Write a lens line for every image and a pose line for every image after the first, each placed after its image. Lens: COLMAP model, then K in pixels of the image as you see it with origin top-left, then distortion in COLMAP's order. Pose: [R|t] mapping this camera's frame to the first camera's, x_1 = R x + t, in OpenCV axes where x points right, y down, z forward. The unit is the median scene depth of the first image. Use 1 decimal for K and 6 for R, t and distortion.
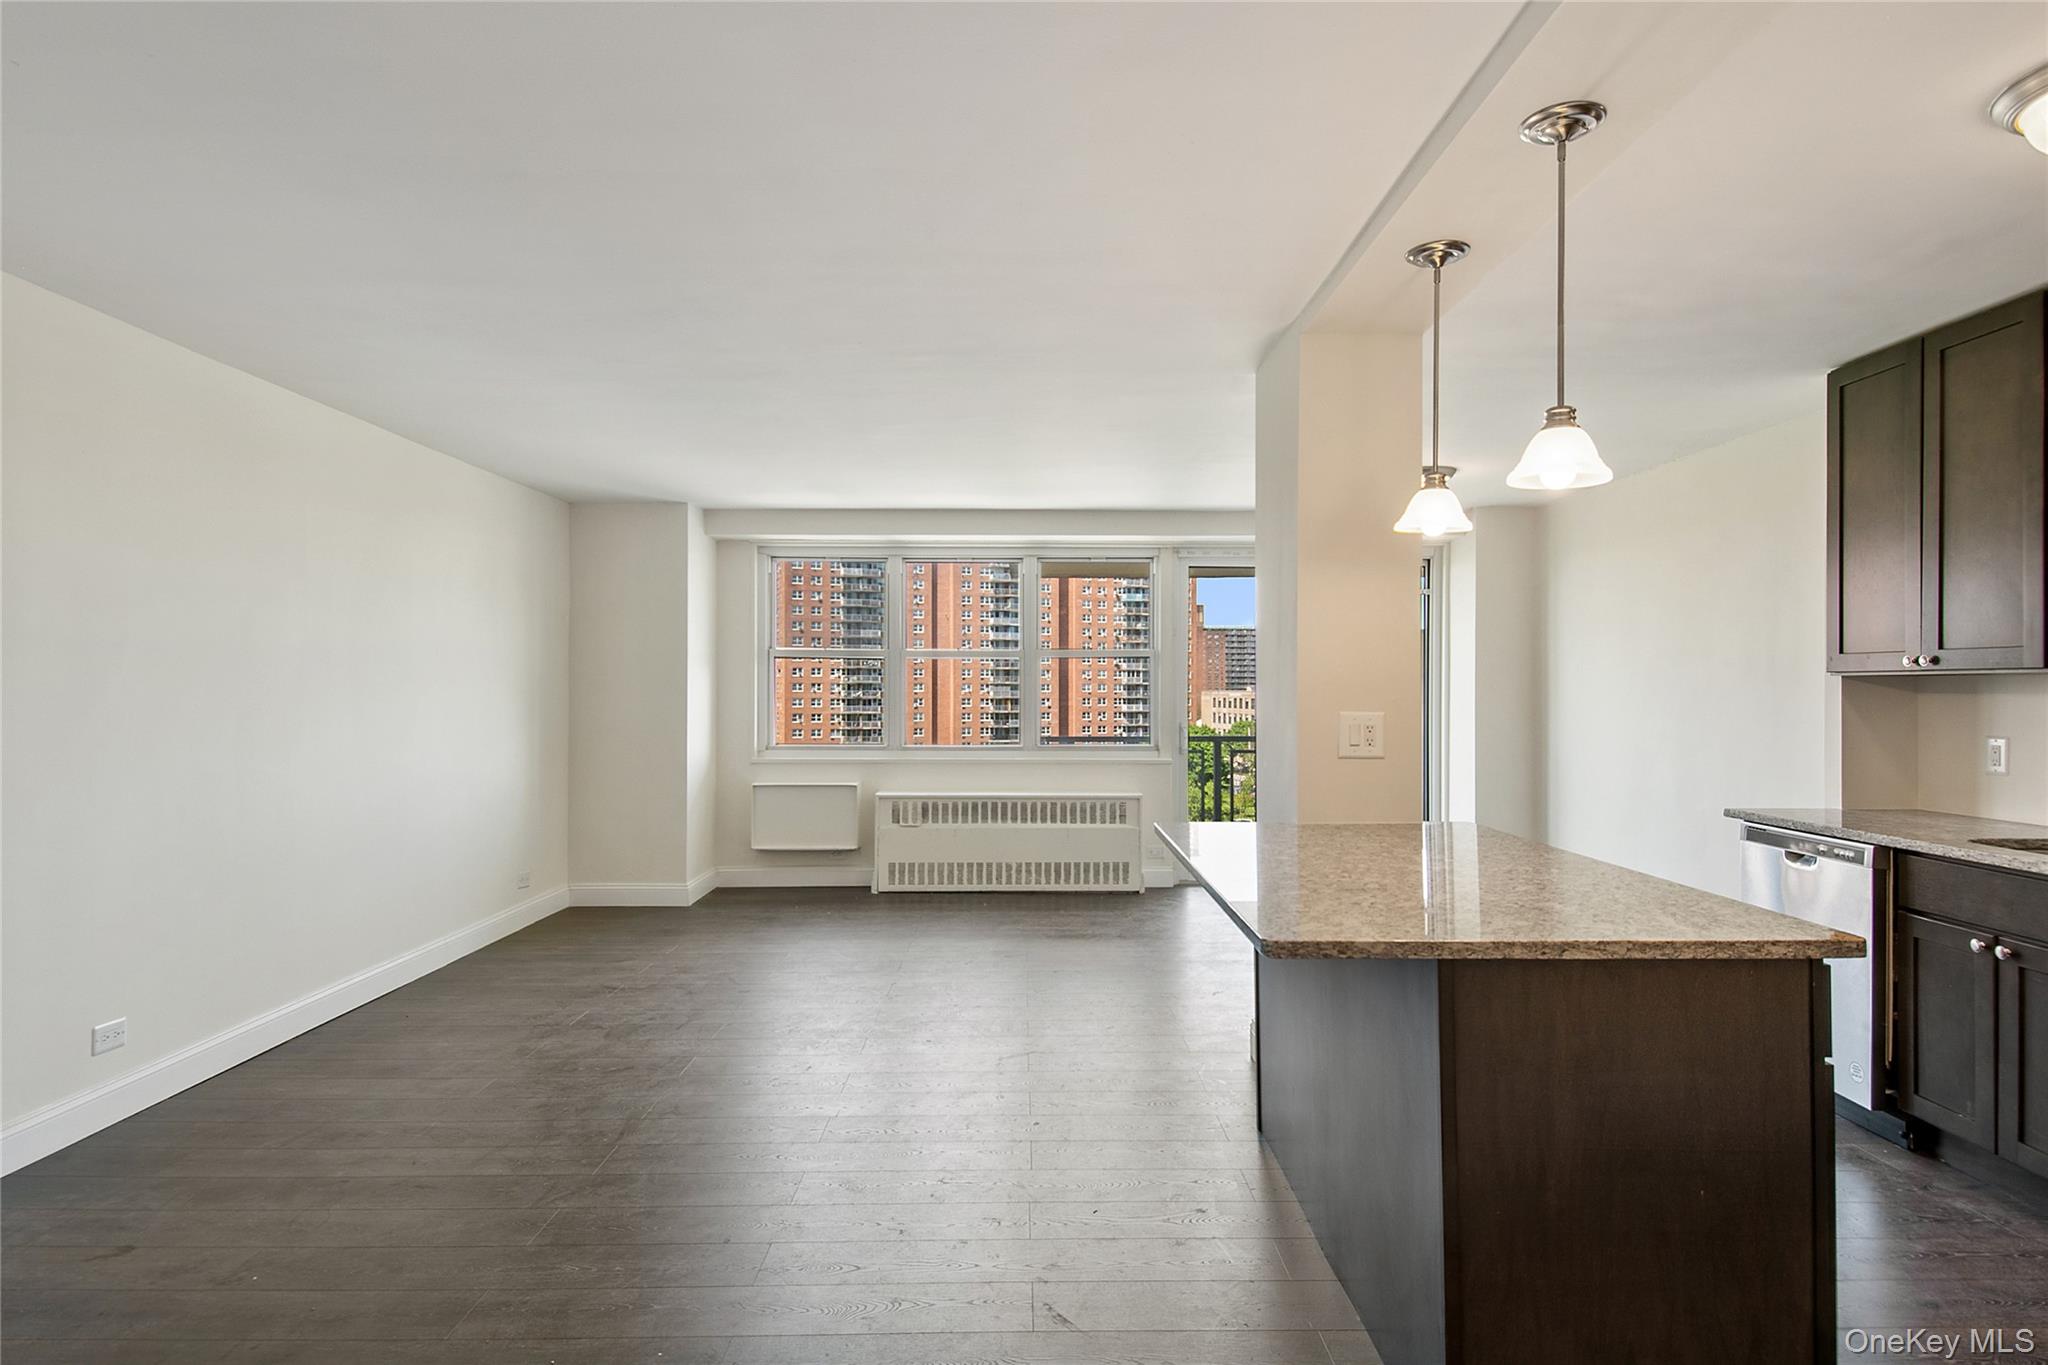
lens RADIAL K [[1089.5, 0, 1030.4], [0, 1089.5, 689.8], [0, 0, 1]] dist [0.048639, -0.031814]
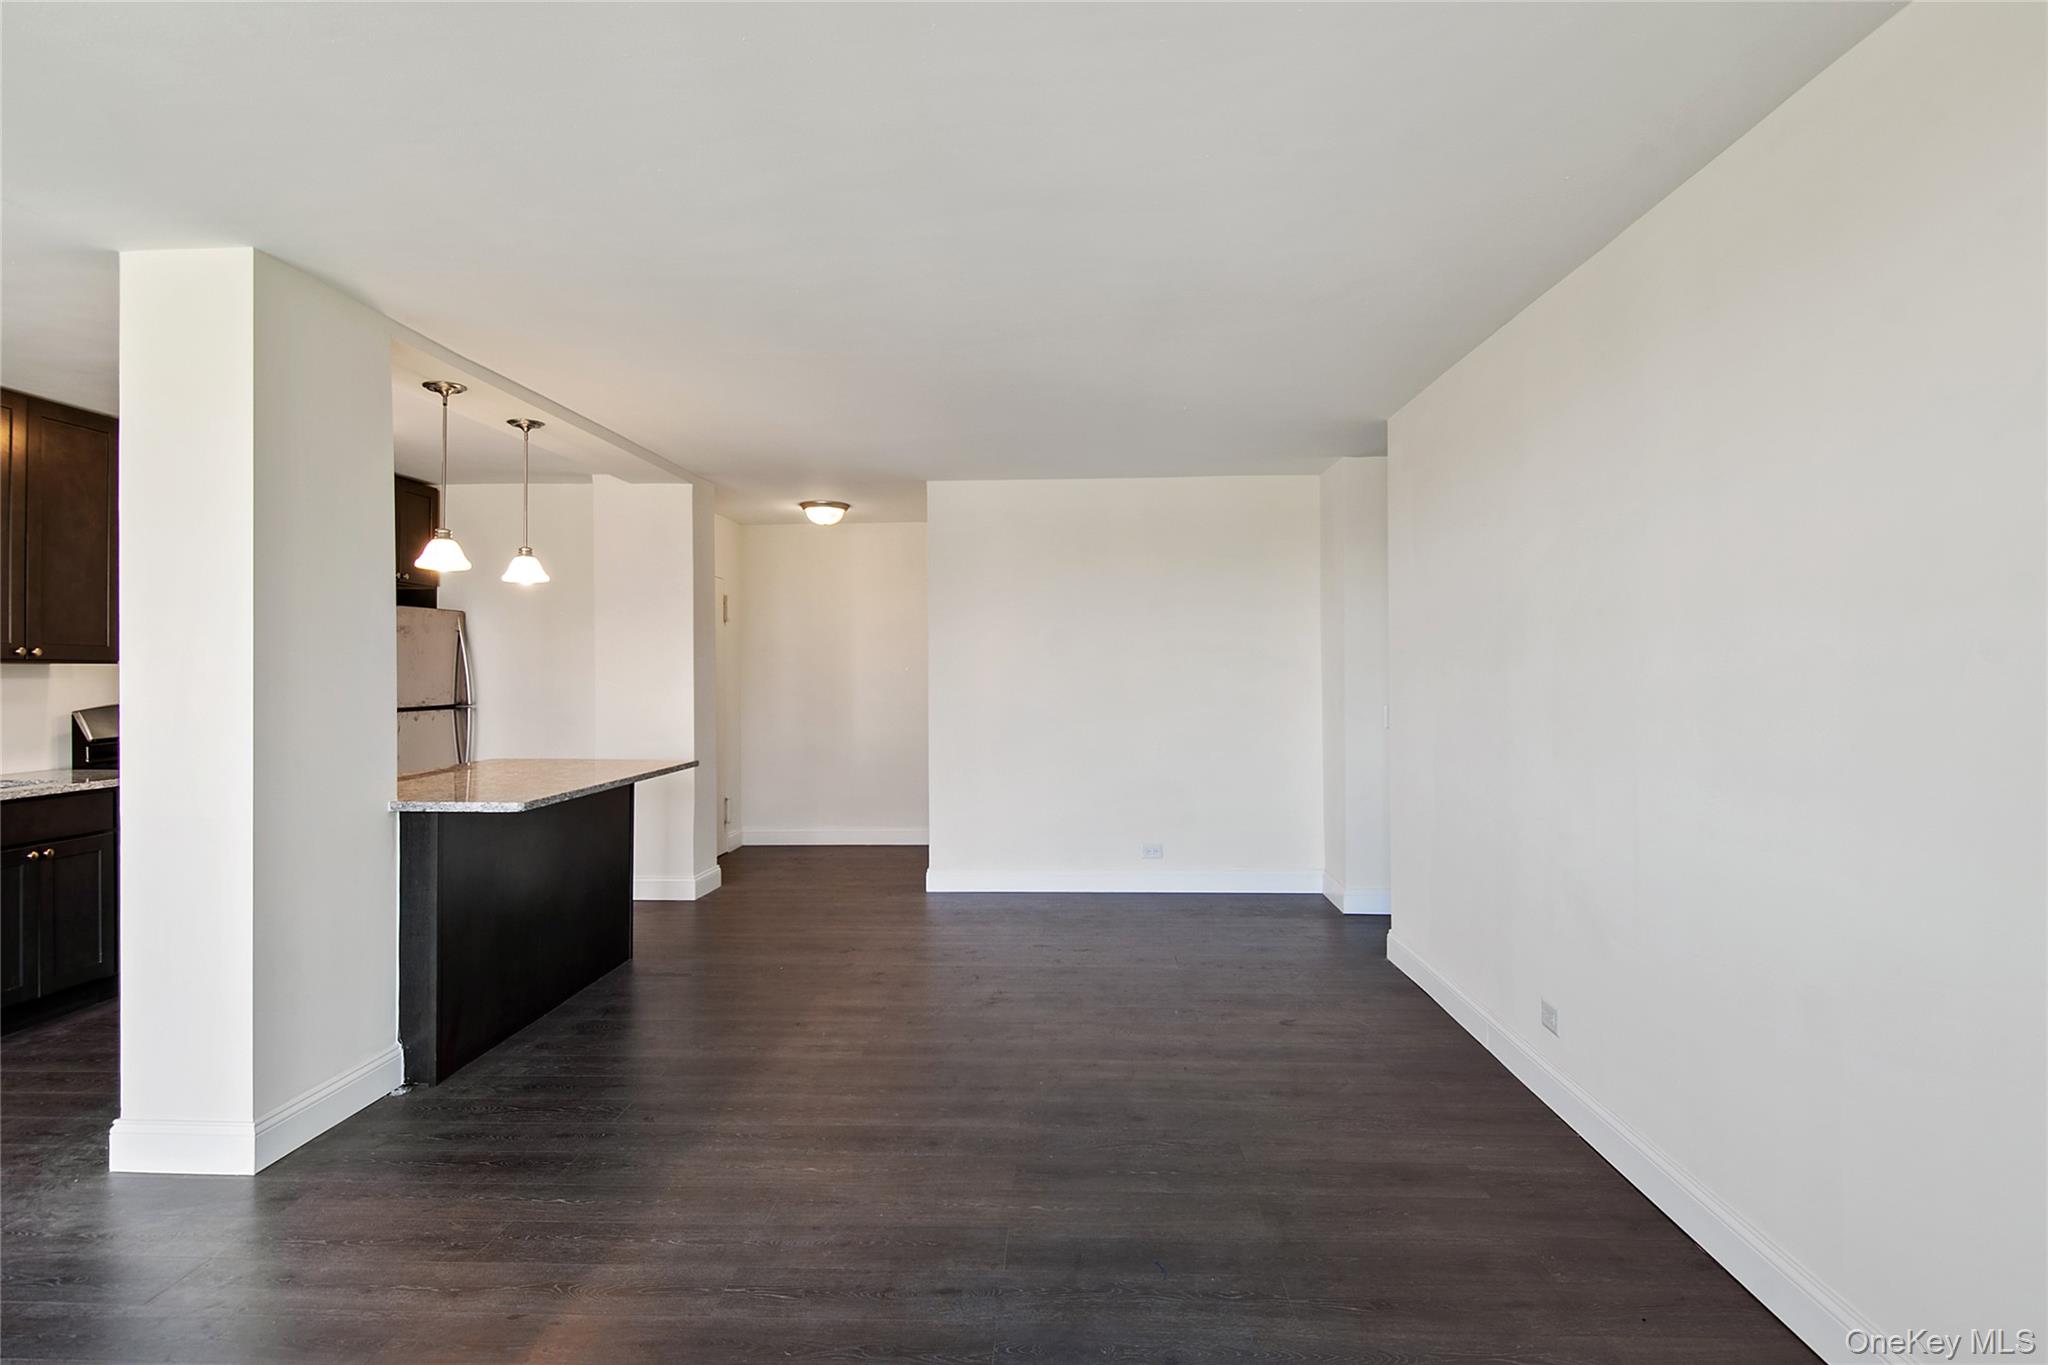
lens RADIAL K [[1099.7, 0, 1024.0], [0, 1099.7, 682.5], [0, 0, 1]] dist [0.050142, -0.033120]
pose [[-0.998821, 0.000679, 0.048539, -0.195865], [0.001211, 0.999940, 0.010931, -0.001522], [-0.048528, 0.010977, -0.998761, 0.972186]]
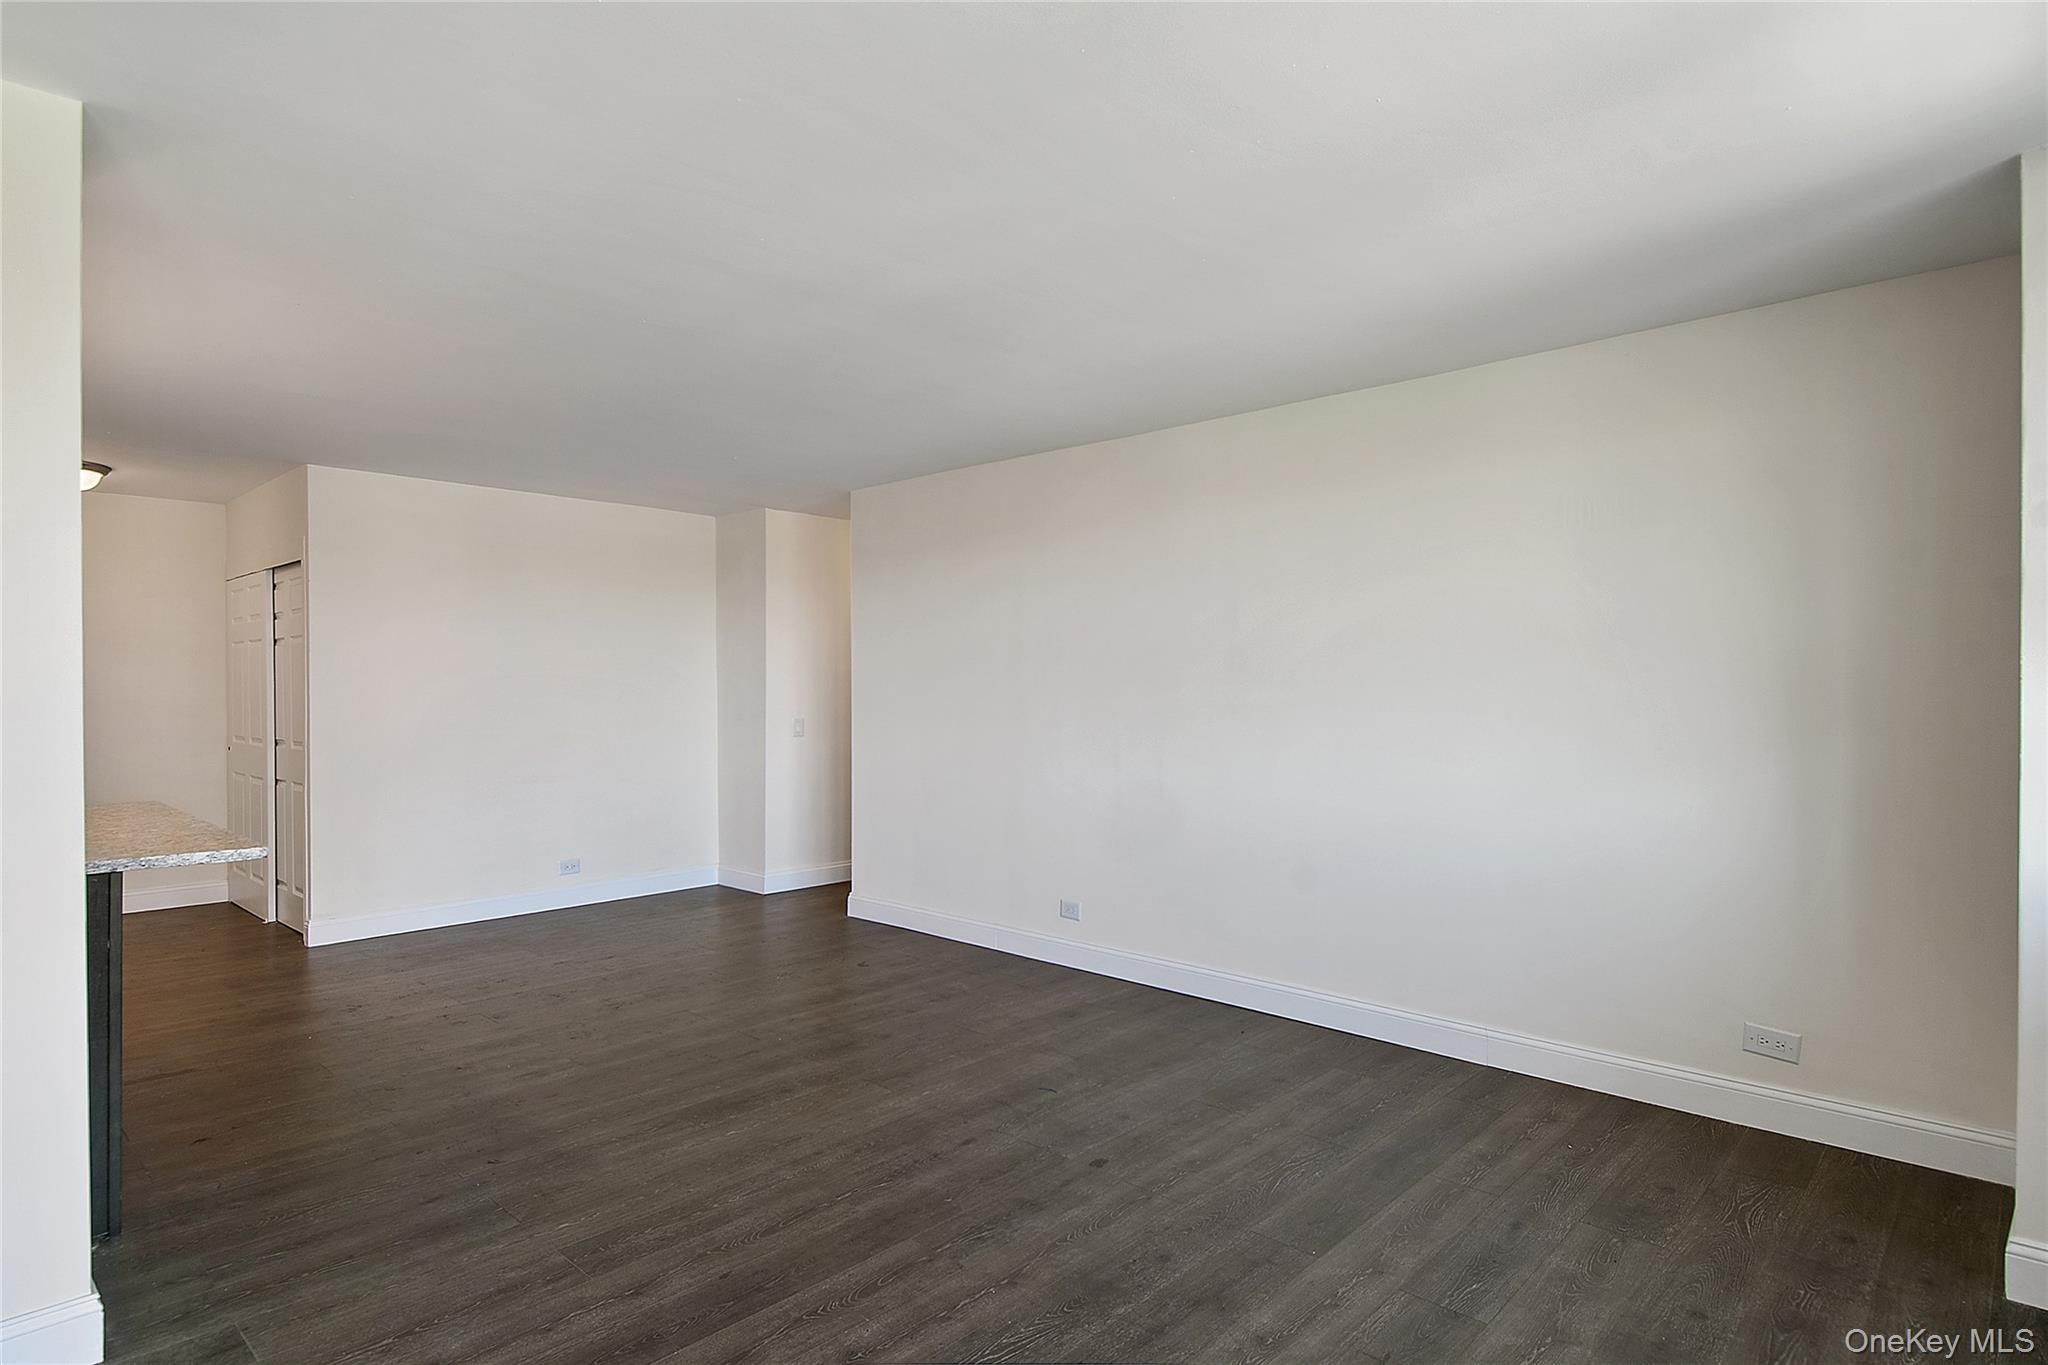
lens RADIAL K [[1081.6, 0, 1026.0], [0, 1081.6, 697.3], [0, 0, 1]] dist [0.060086, -0.044345]
pose [[-0.686697, 0.001532, -0.726942, 0.157093], [-0.002229, 0.999989, 0.004213, 0.001755], [0.726940, 0.004513, -0.686686, 0.963508]]
